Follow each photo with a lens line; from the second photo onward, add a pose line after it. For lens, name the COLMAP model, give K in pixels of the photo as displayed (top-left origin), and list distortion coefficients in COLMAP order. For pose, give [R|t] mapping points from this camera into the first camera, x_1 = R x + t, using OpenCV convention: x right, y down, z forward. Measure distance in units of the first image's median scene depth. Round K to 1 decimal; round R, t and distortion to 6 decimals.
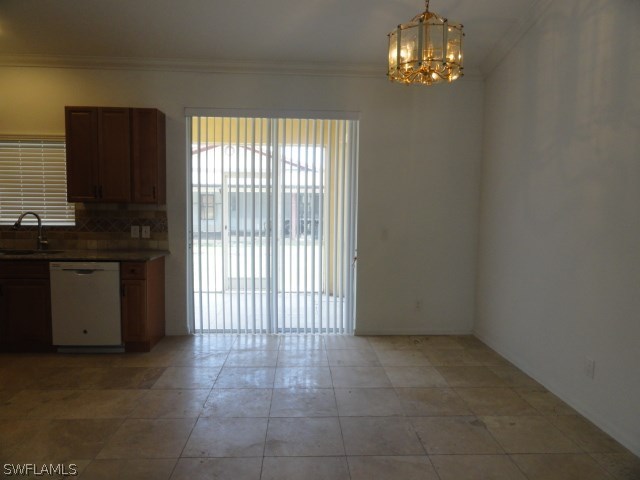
lens RADIAL K [[447.3, 0, 320.5], [0, 447.3, 239.2], [0, 0, 1]] dist [-0.007347, 0.010756]
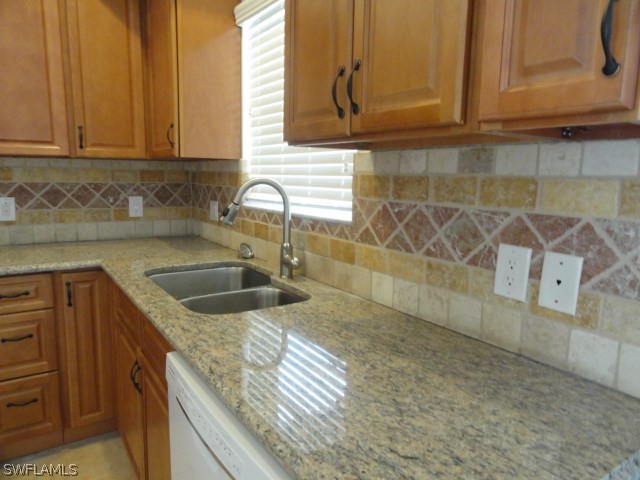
lens RADIAL K [[447.3, 0, 318.4], [0, 447.3, 239.8], [0, 0, 1]] dist [-0.007347, 0.010756]
pose [[0.520233, 0.119795, -0.845581, -0.280229], [-0.077618, 0.992648, 0.092877, -0.046301], [0.850490, 0.017314, 0.525706, 0.805112]]
